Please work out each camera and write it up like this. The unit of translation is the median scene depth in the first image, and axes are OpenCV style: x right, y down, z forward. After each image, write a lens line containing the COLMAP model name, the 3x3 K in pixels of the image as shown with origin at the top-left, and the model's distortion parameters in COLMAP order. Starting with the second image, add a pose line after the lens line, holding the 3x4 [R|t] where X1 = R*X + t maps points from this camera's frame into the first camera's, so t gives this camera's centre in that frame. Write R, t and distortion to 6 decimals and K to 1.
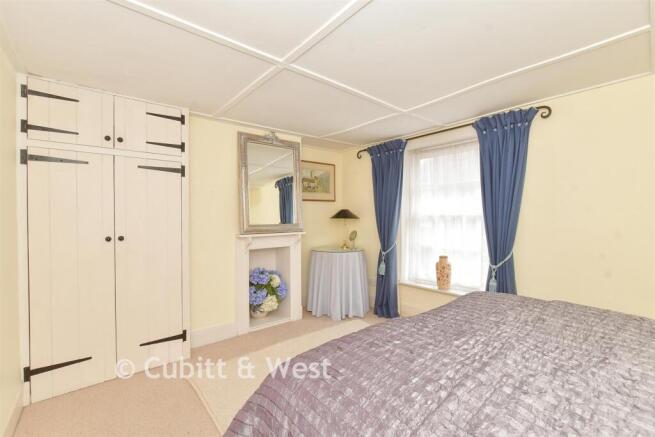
lens RADIAL K [[296.6, 0, 322.8], [0, 296.6, 220.5], [0, 0, 1]] dist [-0.000399, -0.000128]
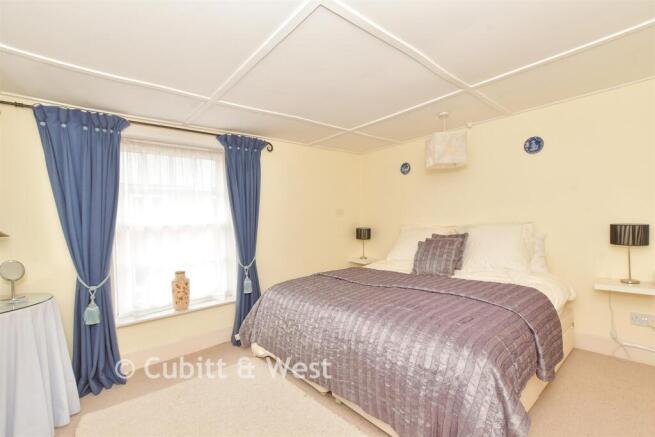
lens RADIAL K [[296.6, 0, 322.8], [0, 296.6, 220.5], [0, 0, 1]] dist [-0.000399, -0.000128]
pose [[0.015644, 0.010905, 0.999818, -0.465102], [0.043956, 0.998966, -0.011584, -0.001163], [-0.998911, 0.044129, 0.015149, 0.567551]]
